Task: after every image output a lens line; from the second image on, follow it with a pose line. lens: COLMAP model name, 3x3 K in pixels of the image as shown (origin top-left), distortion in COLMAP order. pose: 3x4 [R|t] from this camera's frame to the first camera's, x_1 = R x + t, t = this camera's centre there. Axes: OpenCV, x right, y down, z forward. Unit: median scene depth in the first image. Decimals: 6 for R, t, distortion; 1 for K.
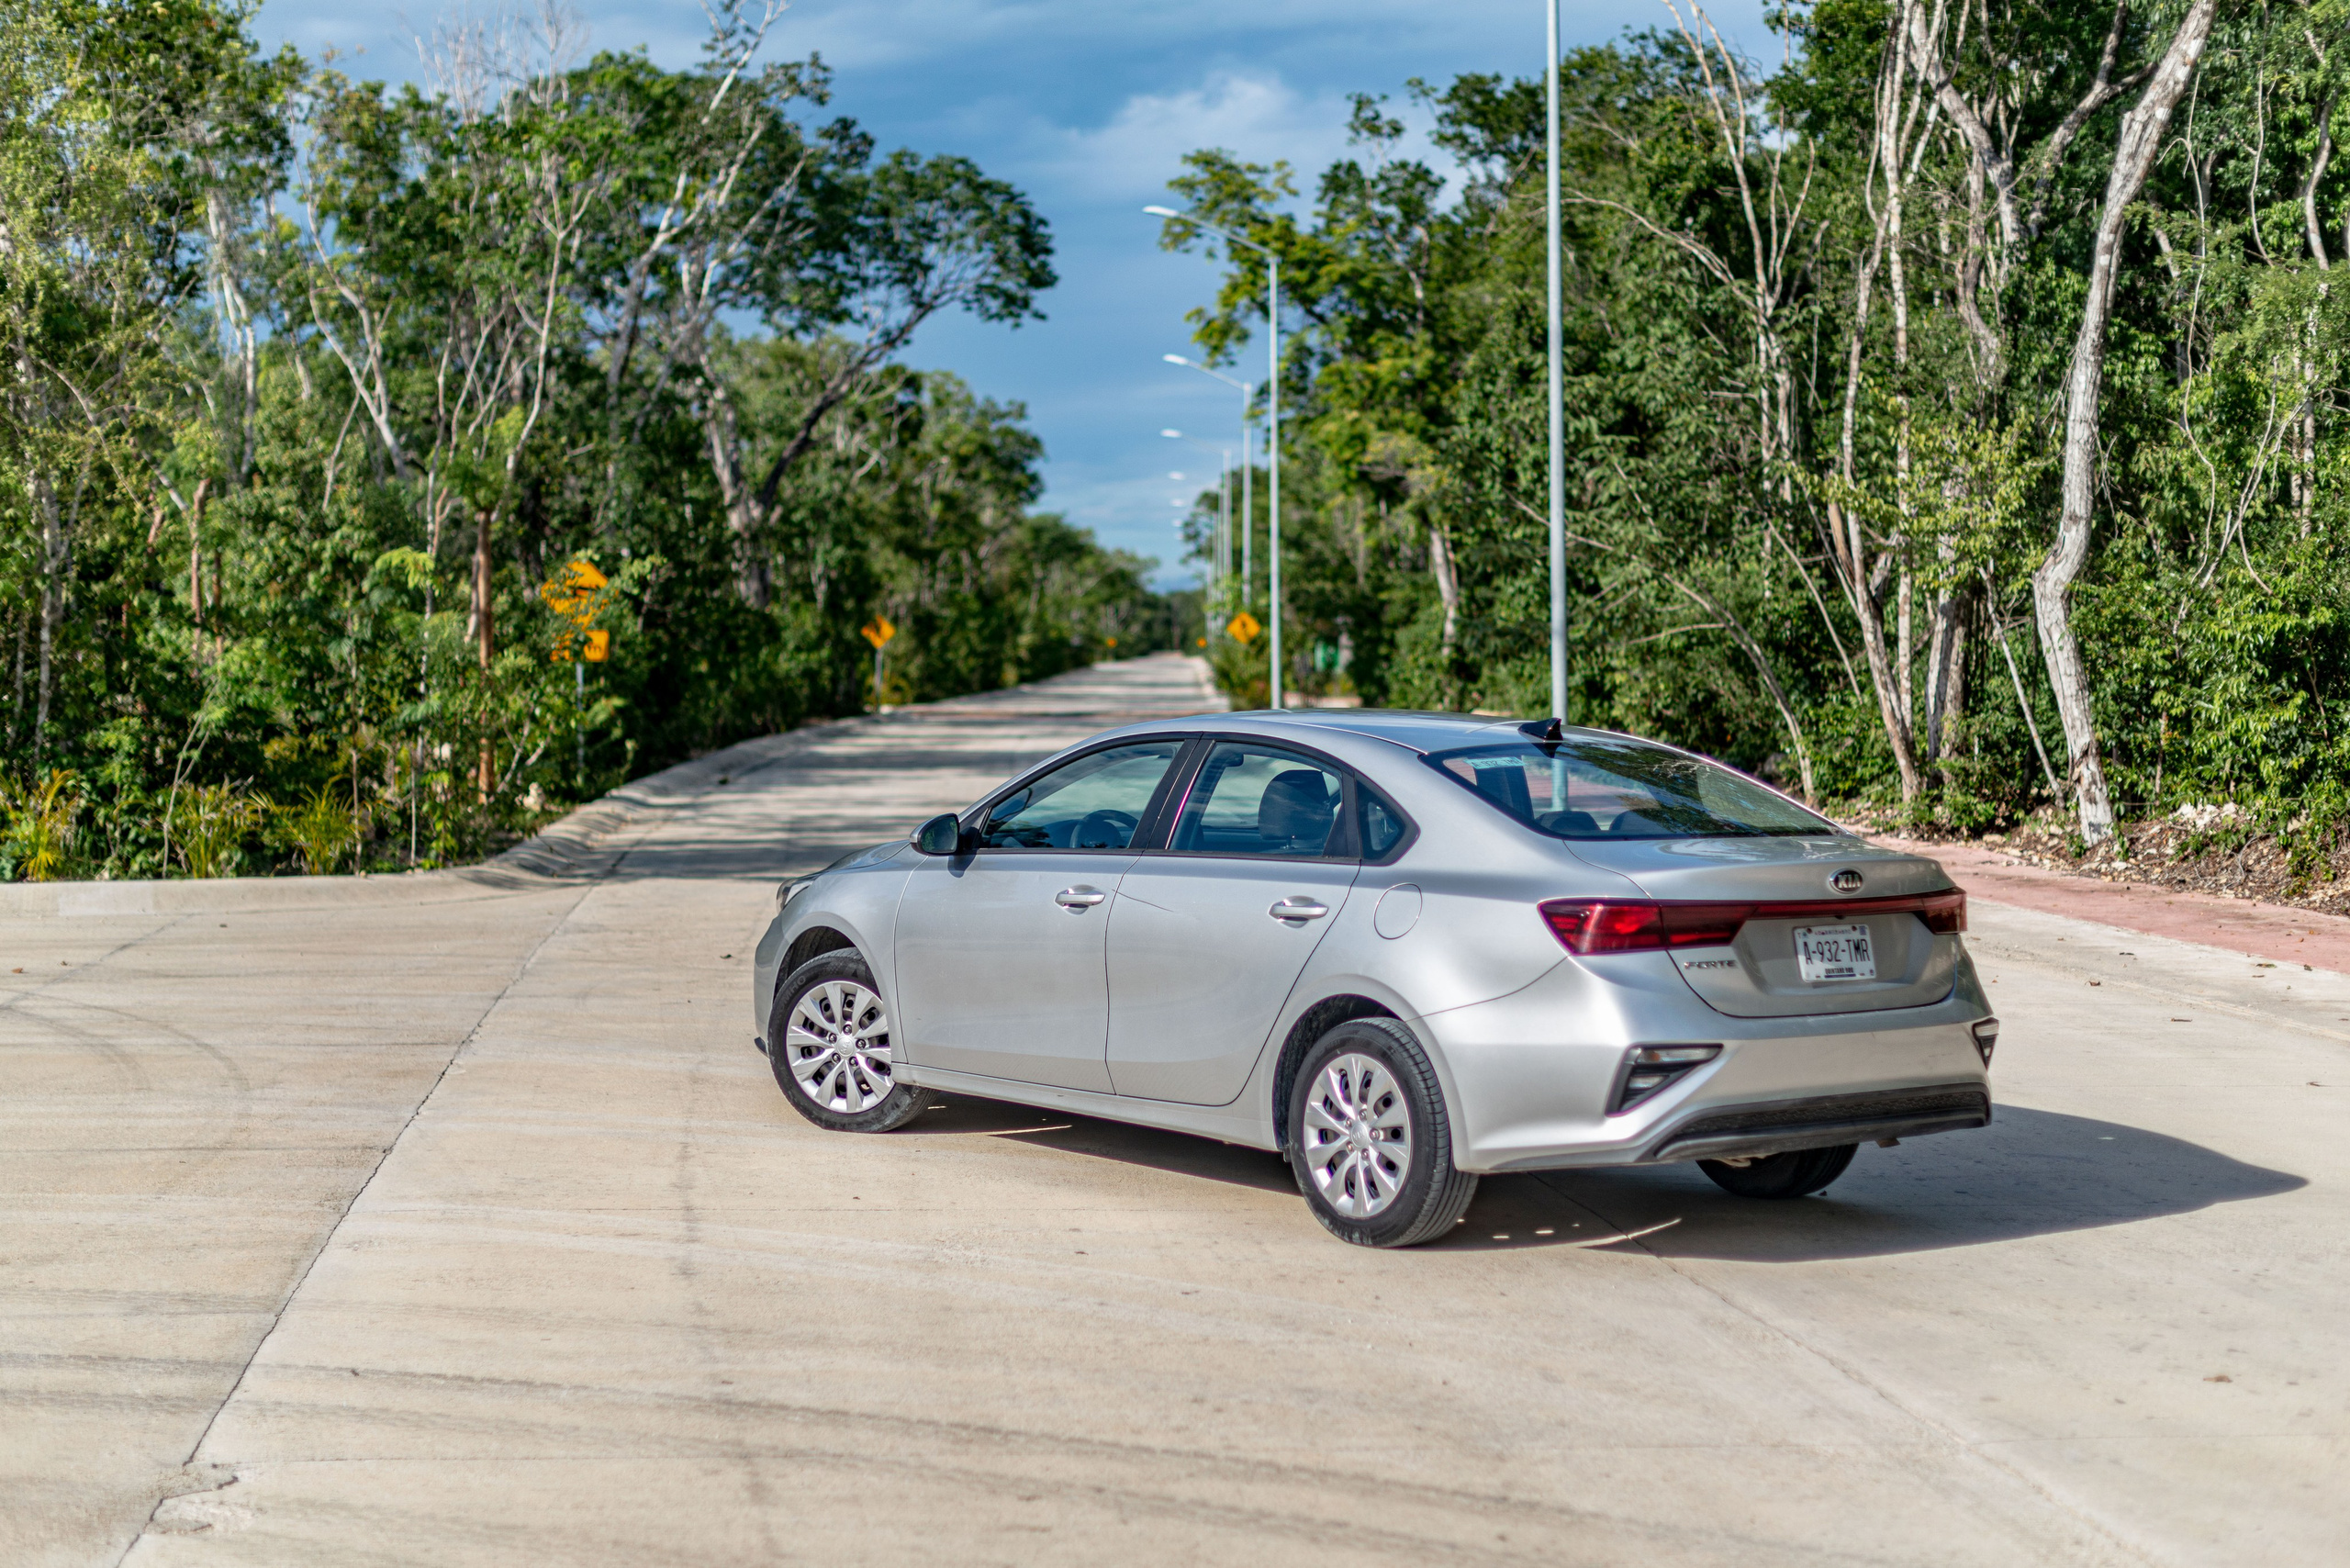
lens RADIAL K [[3372.7, 0, 1220.7], [0, 3372.7, 713.4], [0, 0, 1]] dist [0.020519, 0.000000]
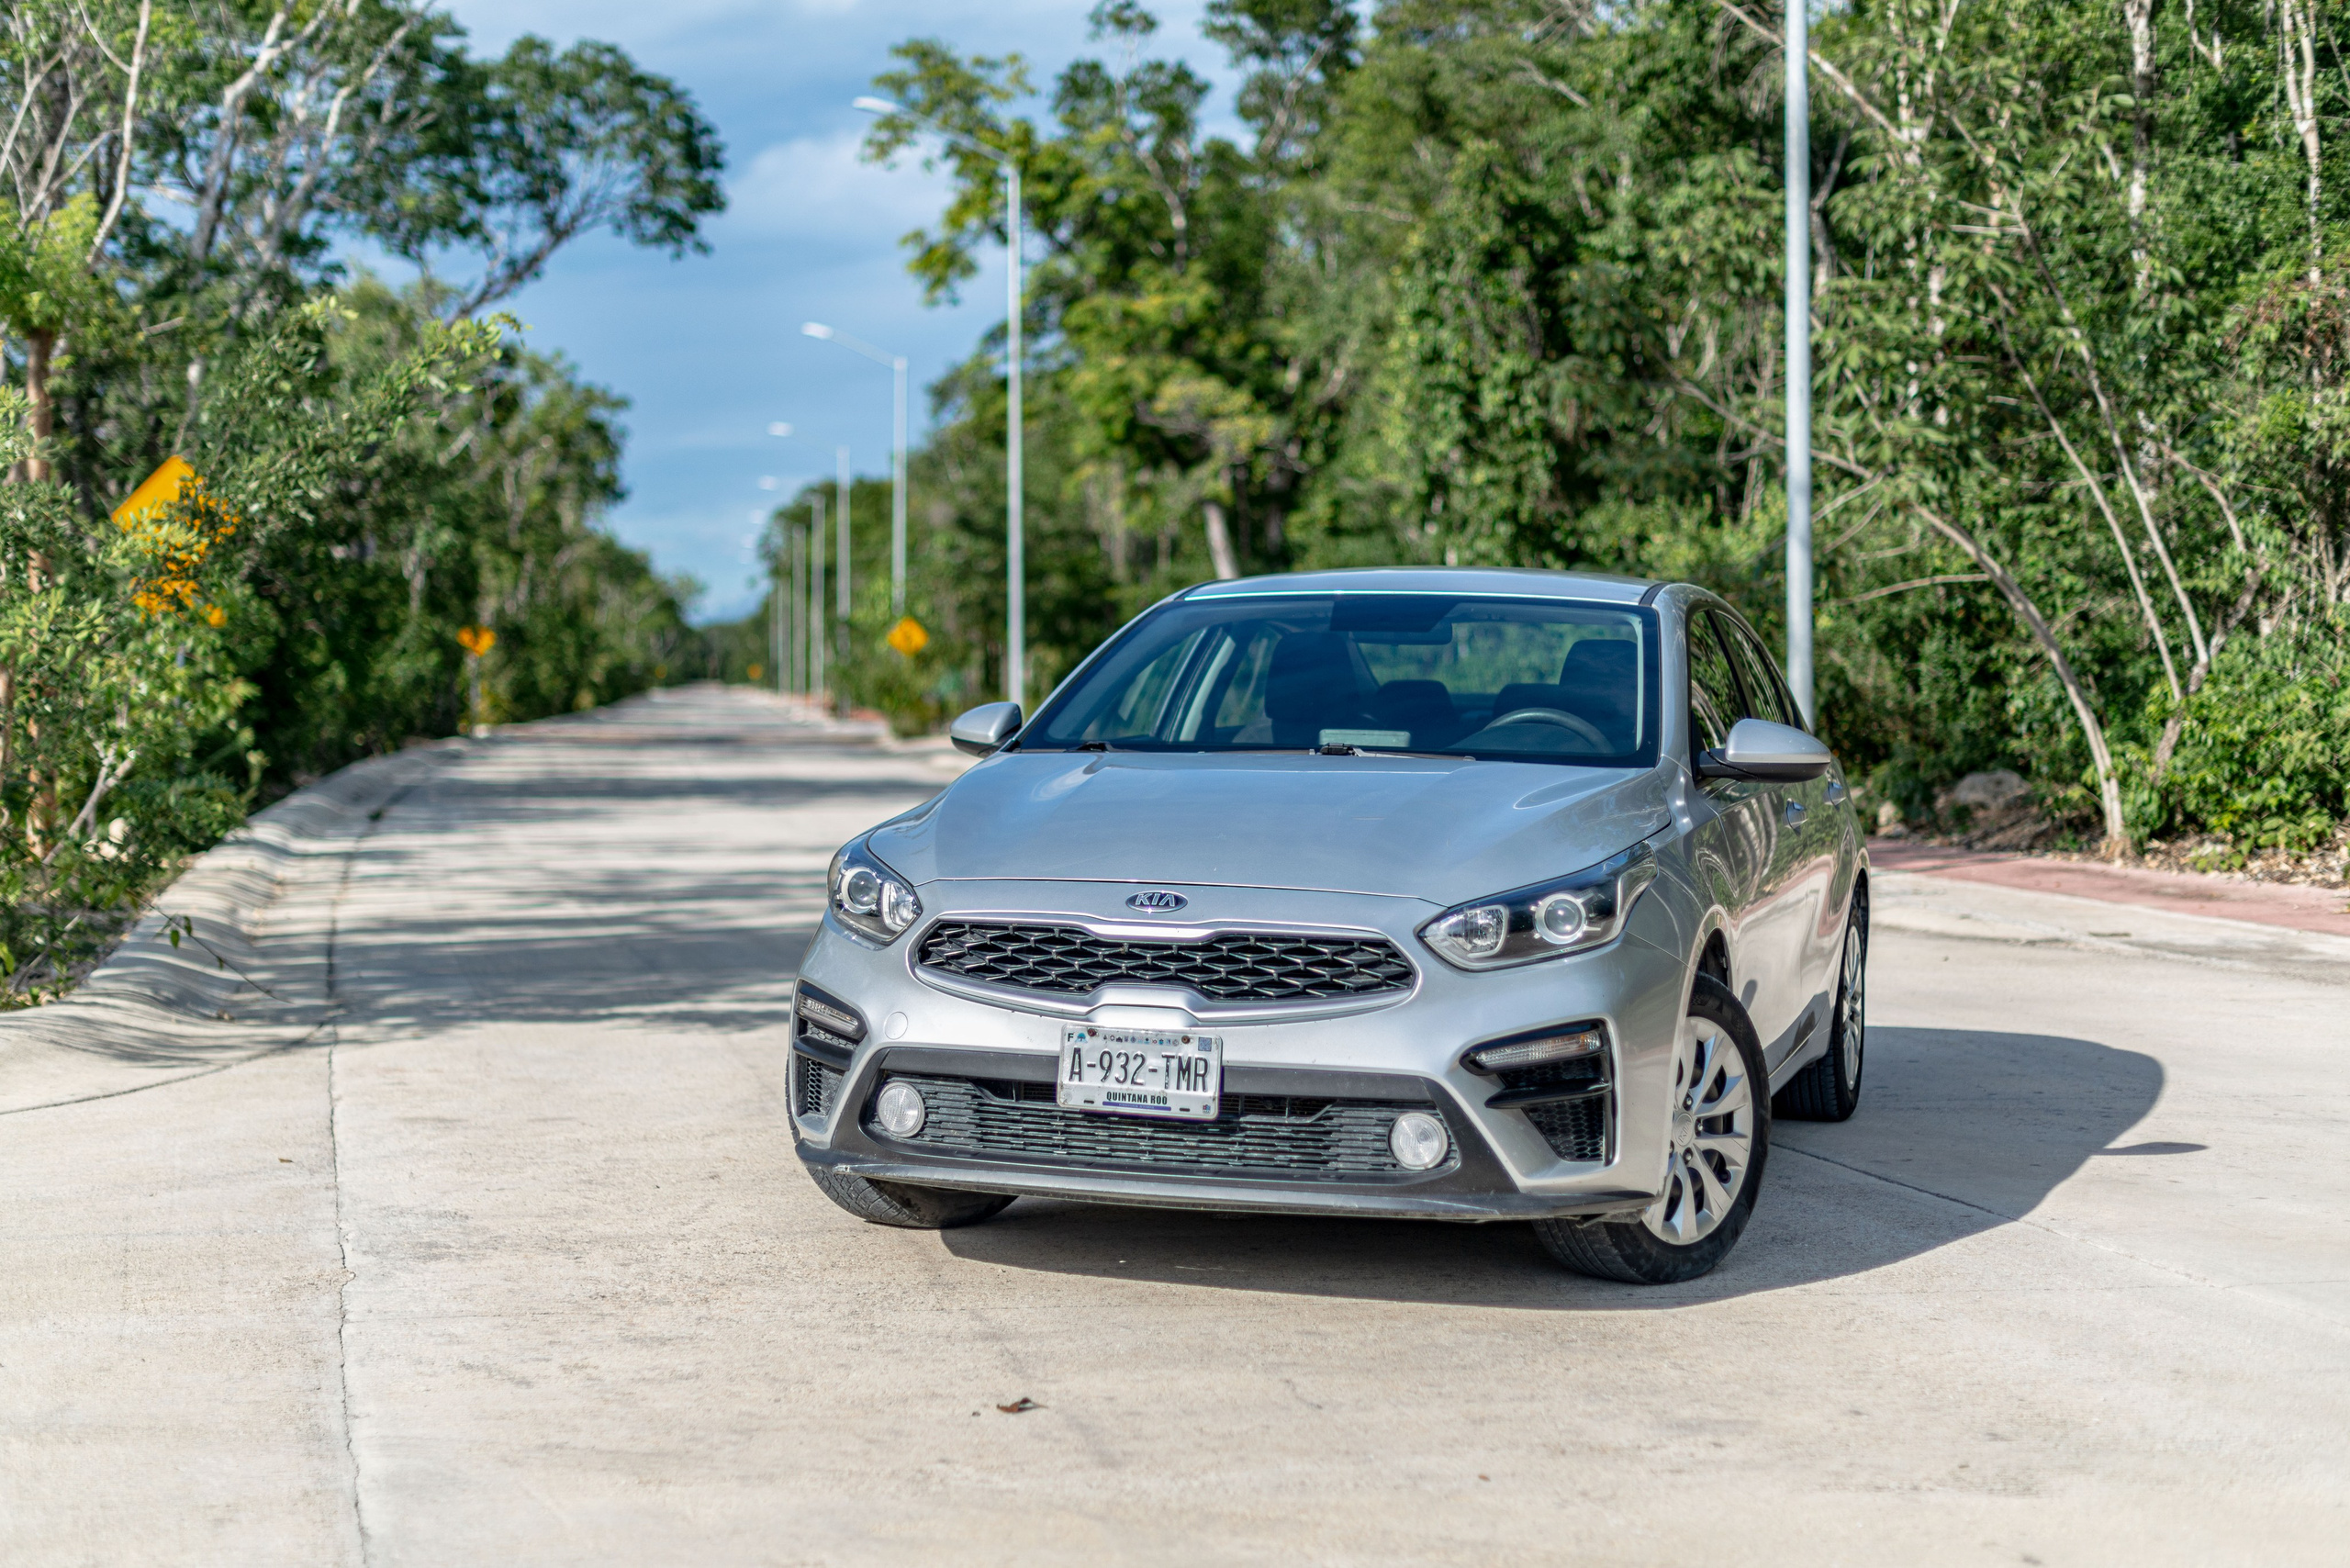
lens RADIAL K [[3372.7, 0, 1217.2], [0, 3372.7, 775.4], [0, 0, 1]] dist [0.020519, 0.000000]
pose [[0.990644, -0.000236, 0.136471, -0.044475], [-0.000954, 0.999962, 0.008654, 0.003558], [-0.136468, -0.008703, 0.990606, 0.181463]]
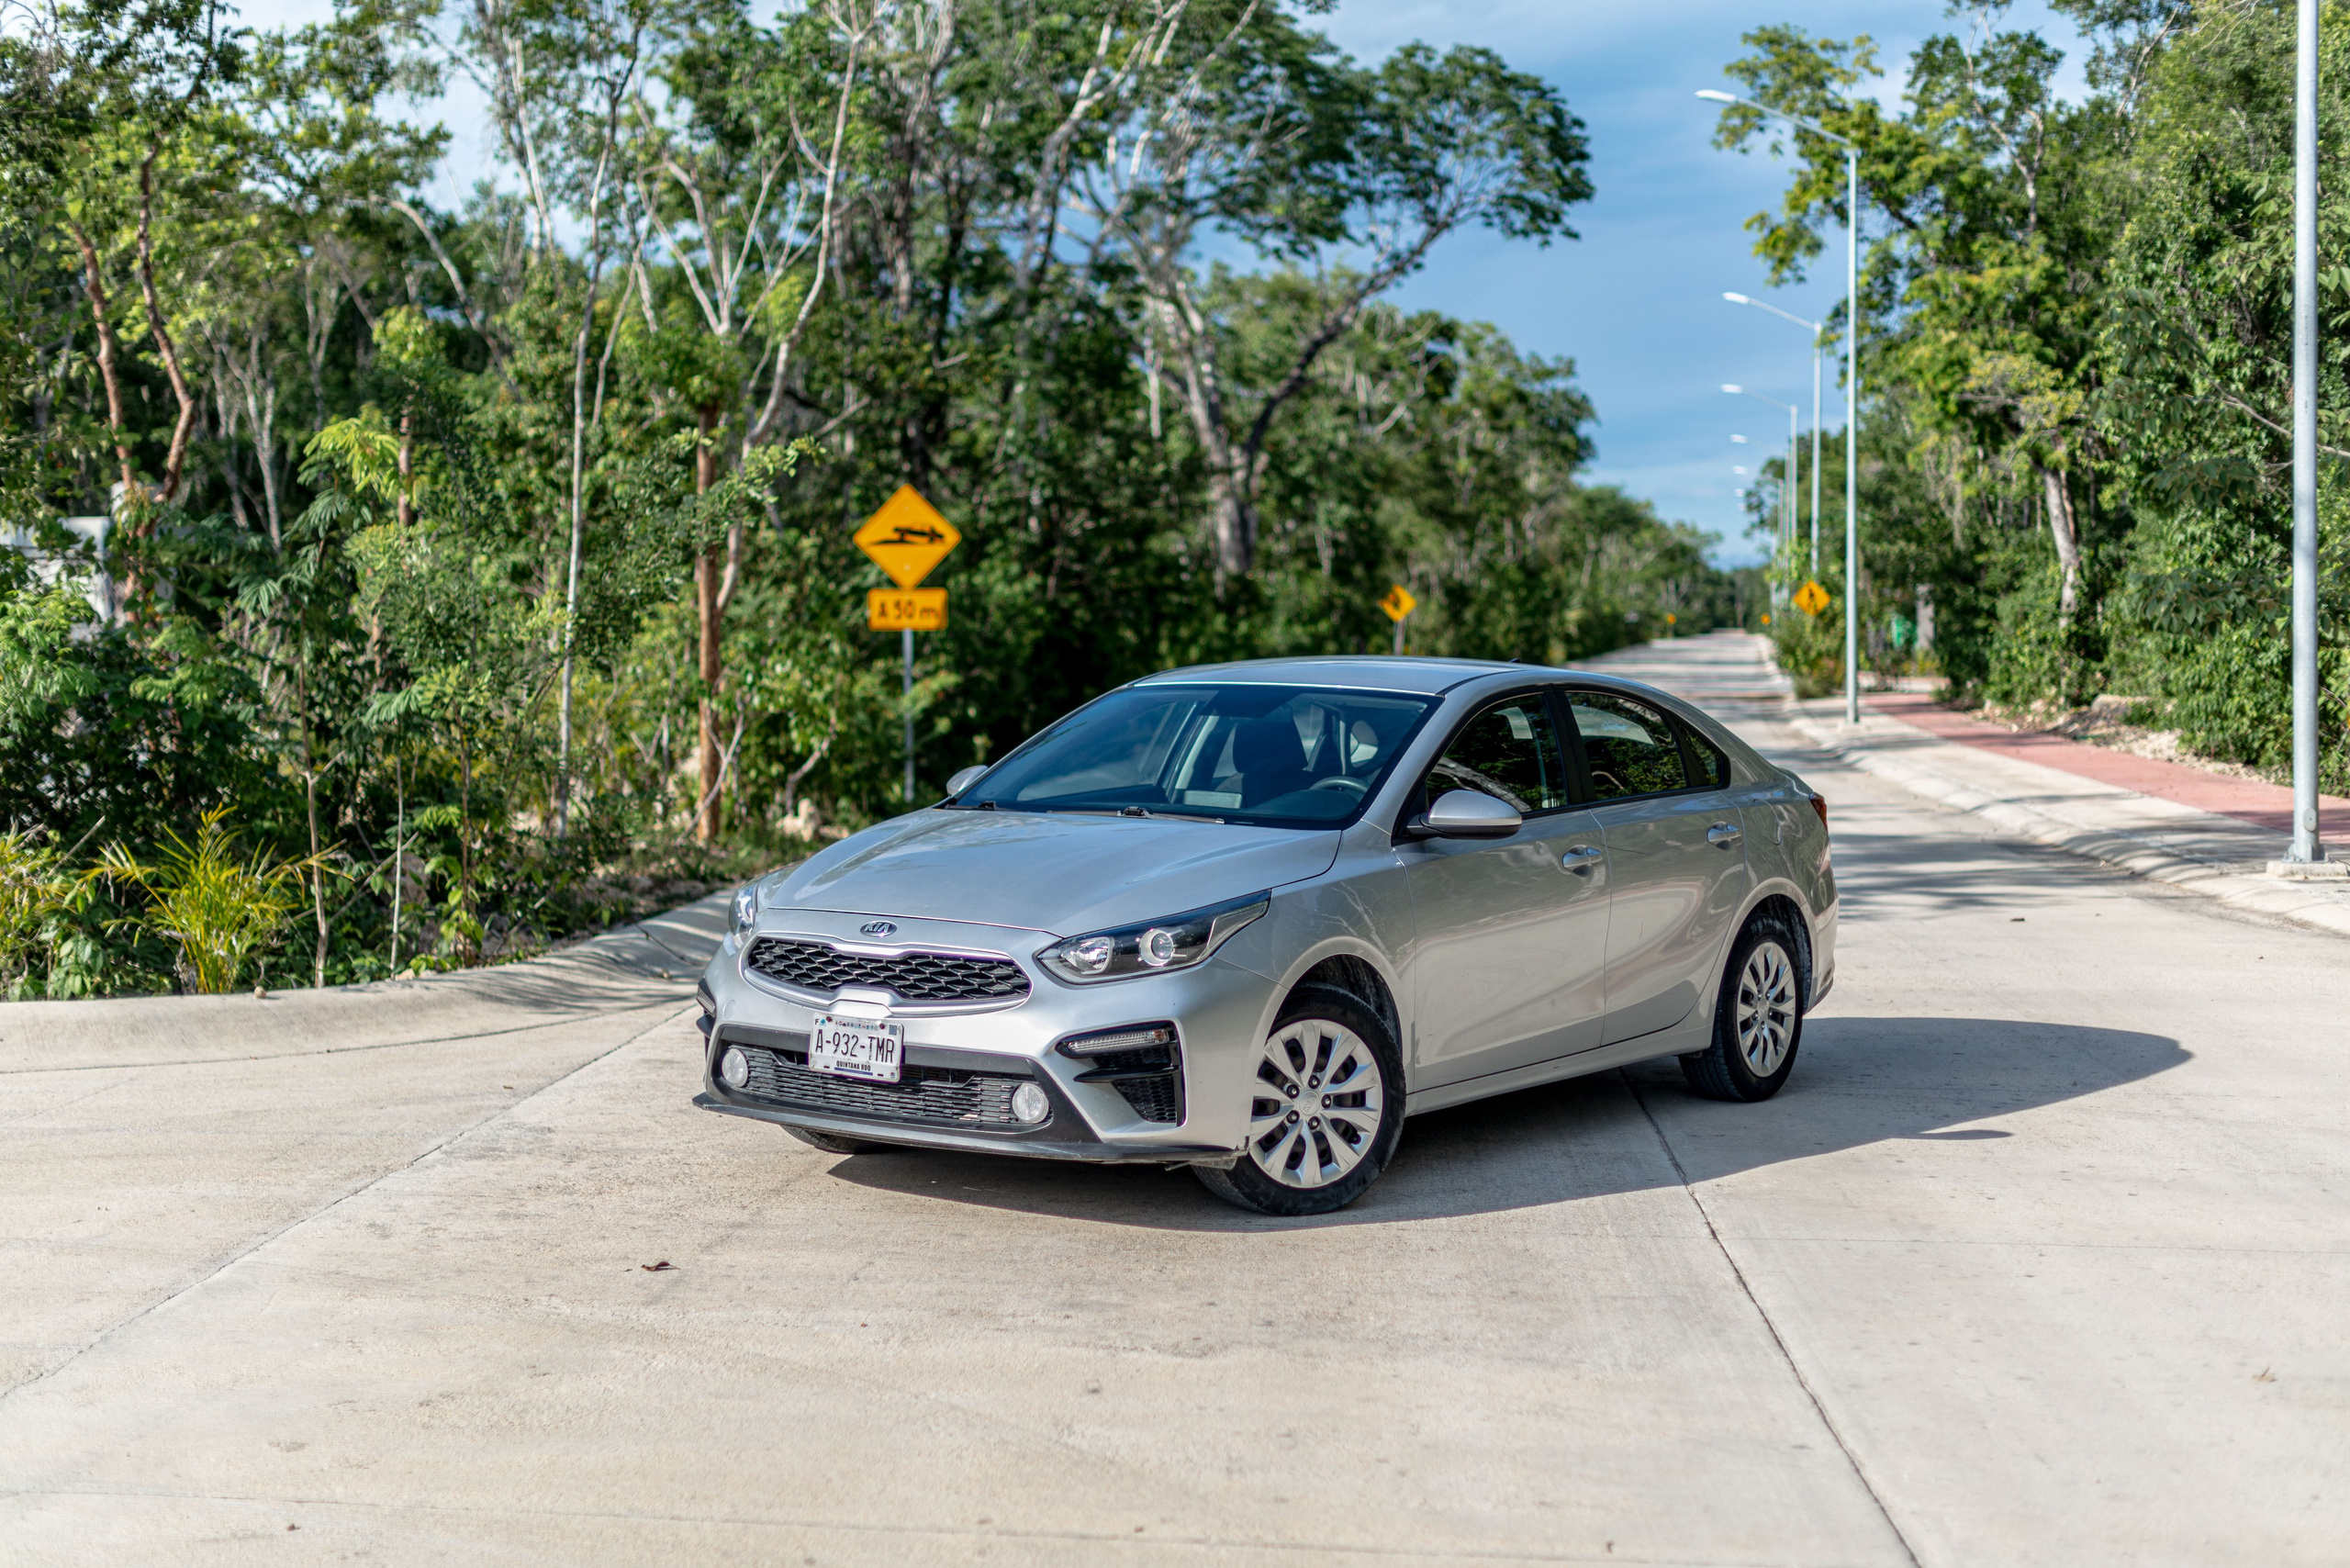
lens RADIAL K [[3372.7, 0, 1217.9], [0, 3372.7, 713.3], [0, 0, 1]] dist [0.020519, 0.000000]
pose [[0.986151, 0.003559, -0.165814, -0.000131], [-0.002466, 0.999974, 0.006798, -0.001352], [0.165834, -0.006295, 0.986134, 0.146641]]
